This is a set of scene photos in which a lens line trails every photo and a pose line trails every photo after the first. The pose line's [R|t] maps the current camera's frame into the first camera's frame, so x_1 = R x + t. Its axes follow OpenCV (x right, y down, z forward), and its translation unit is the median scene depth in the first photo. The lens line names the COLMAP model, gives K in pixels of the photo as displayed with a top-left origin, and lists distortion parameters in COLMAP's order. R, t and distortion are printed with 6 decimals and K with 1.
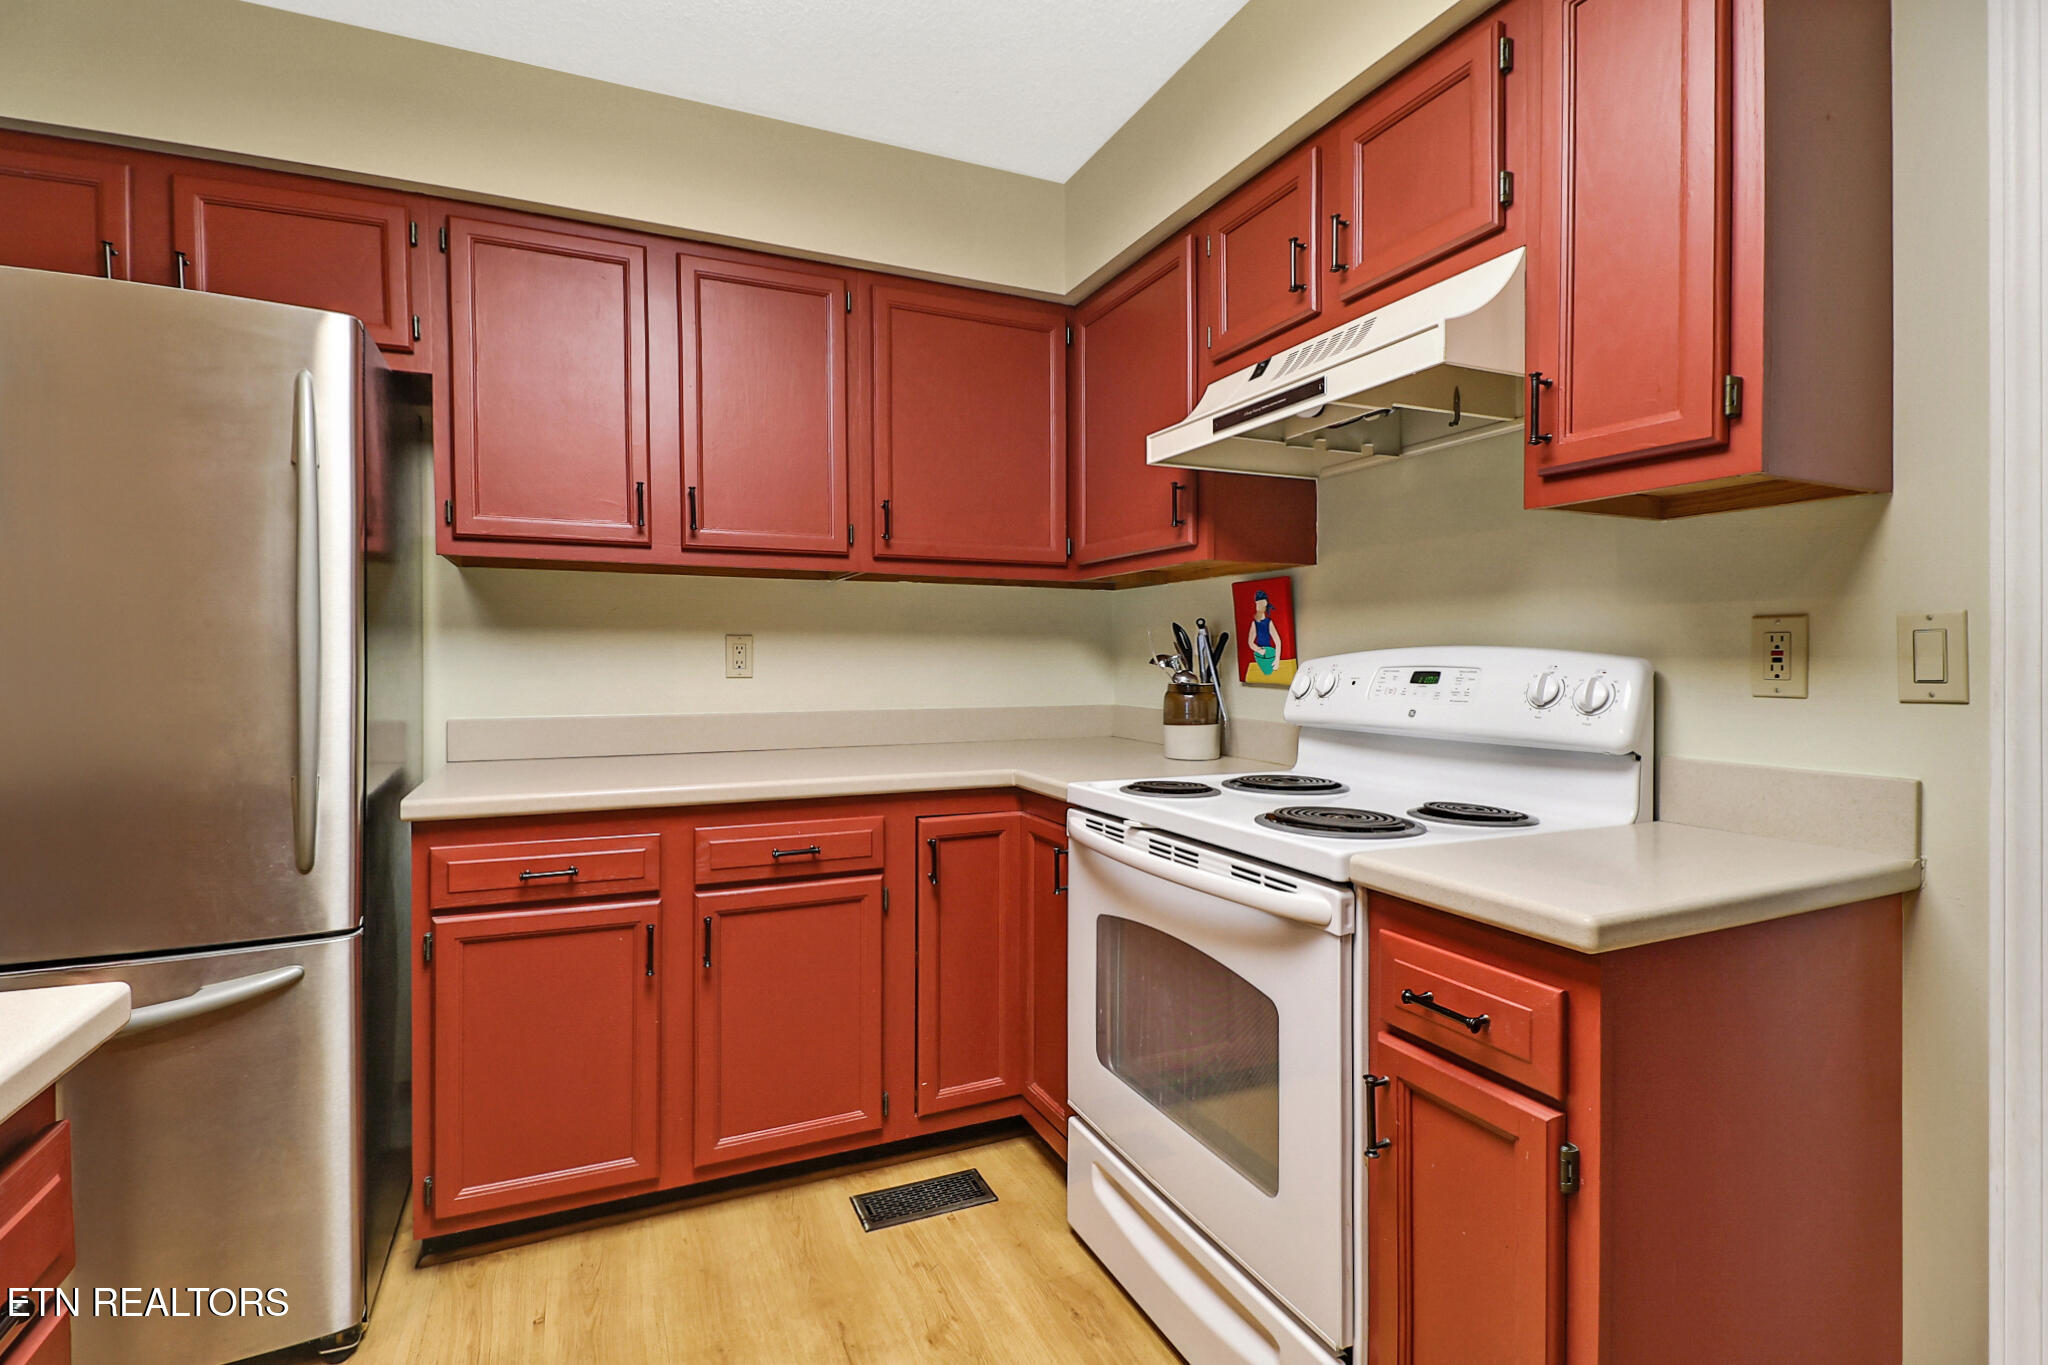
lens RADIAL K [[933.9, 0, 1005.9], [0, 933.9, 672.5], [0, 0, 1]] dist [0.003645, -0.015542]
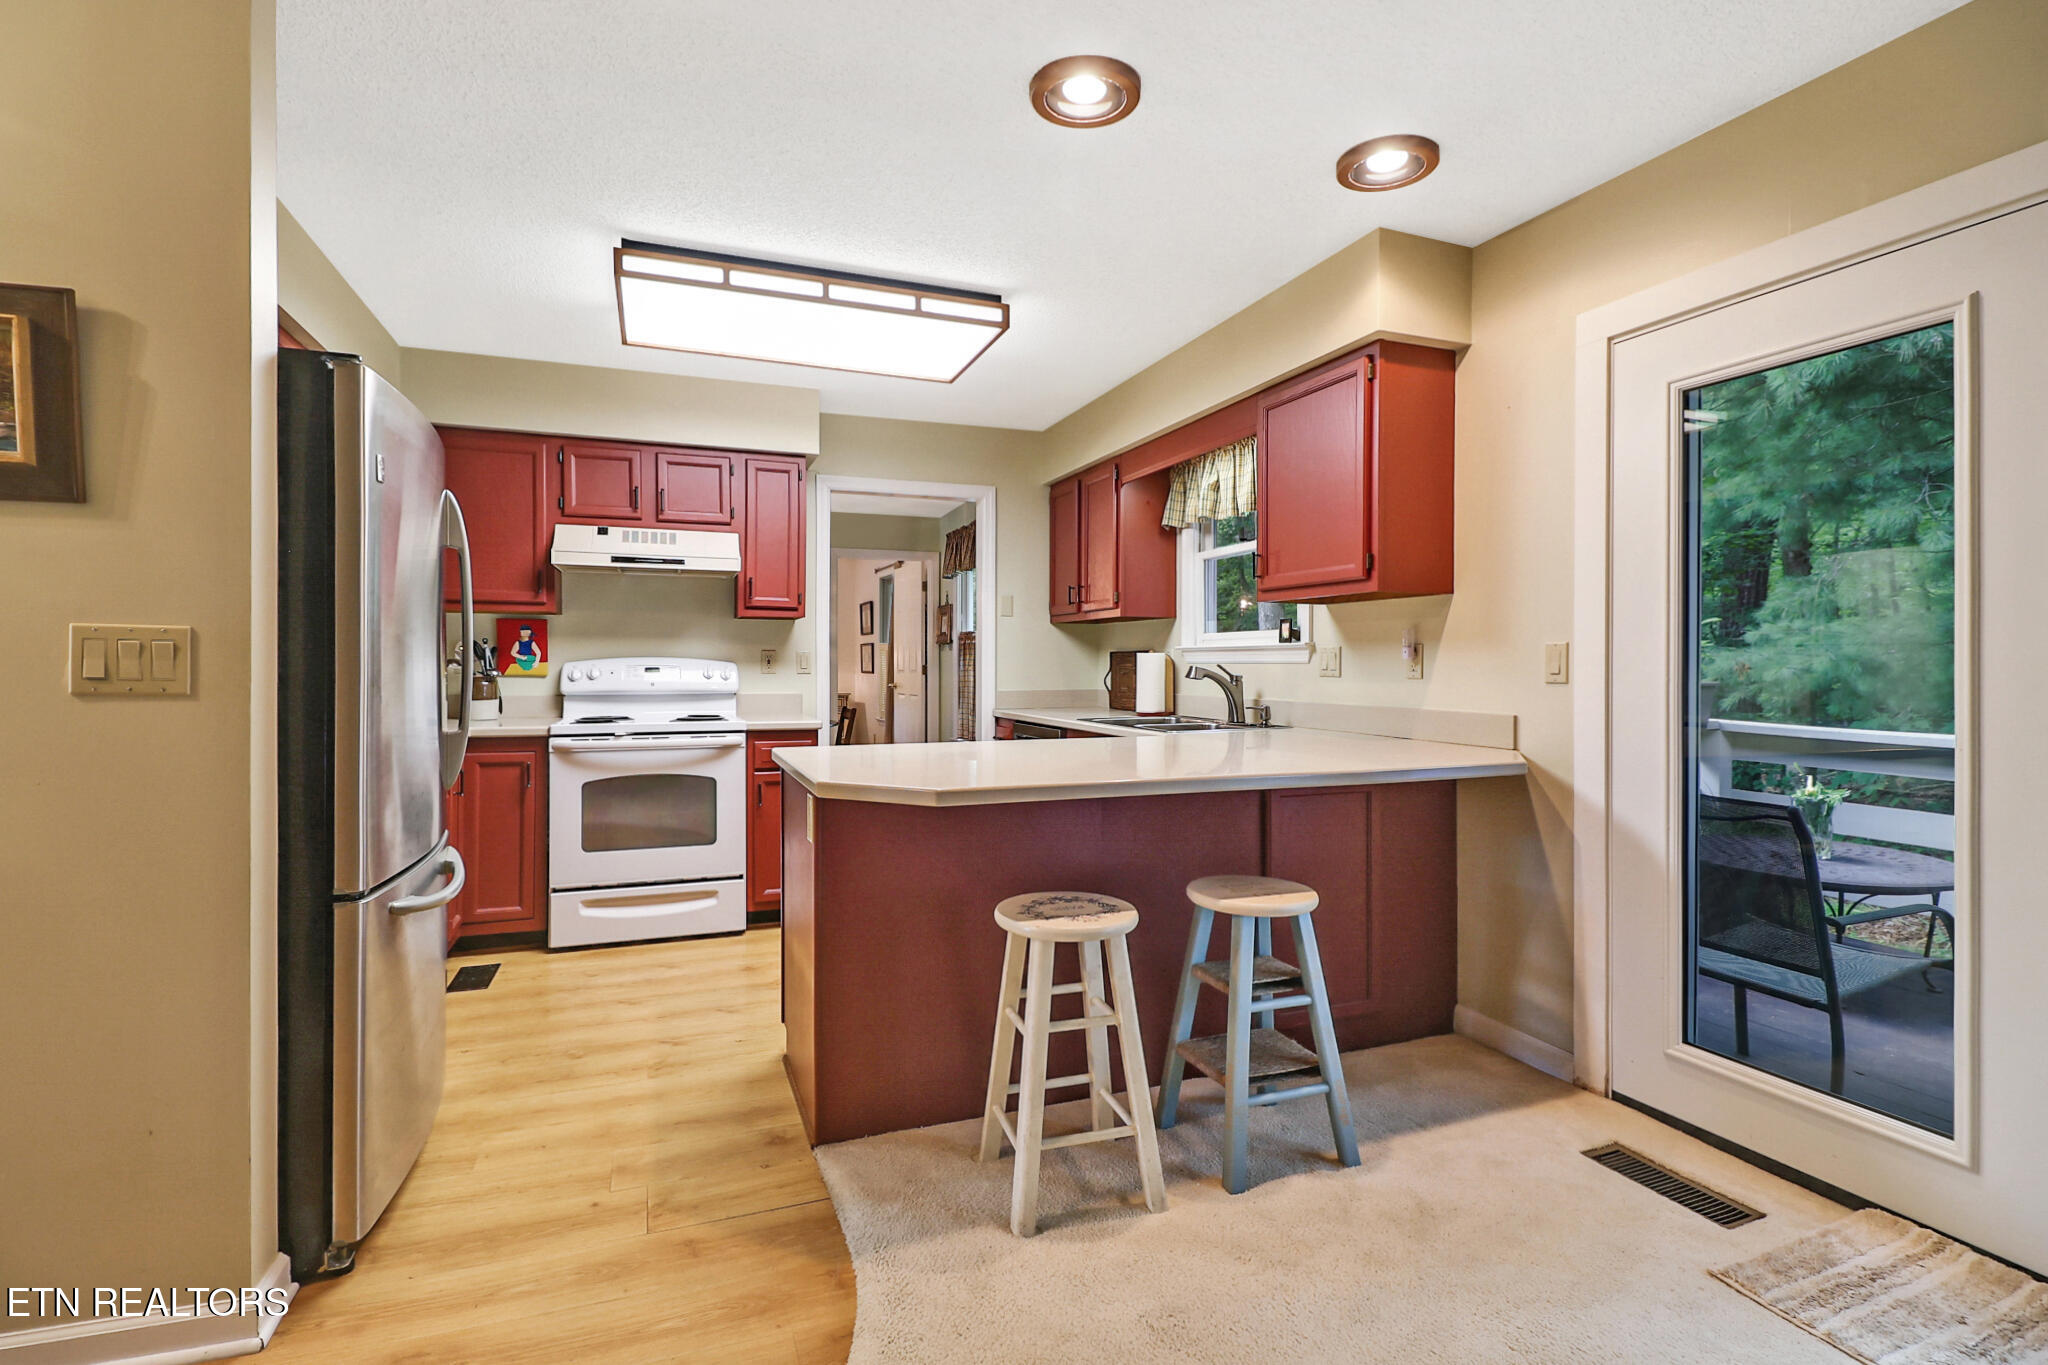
lens RADIAL K [[933.9, 0, 1005.9], [0, 933.9, 672.5], [0, 0, 1]] dist [0.003645, -0.015542]
pose [[0.061711, -0.005245, 0.998080, -1.738682], [0.013393, 0.999901, 0.004426, 0.012885], [-0.998004, 0.013094, 0.061775, -0.077030]]
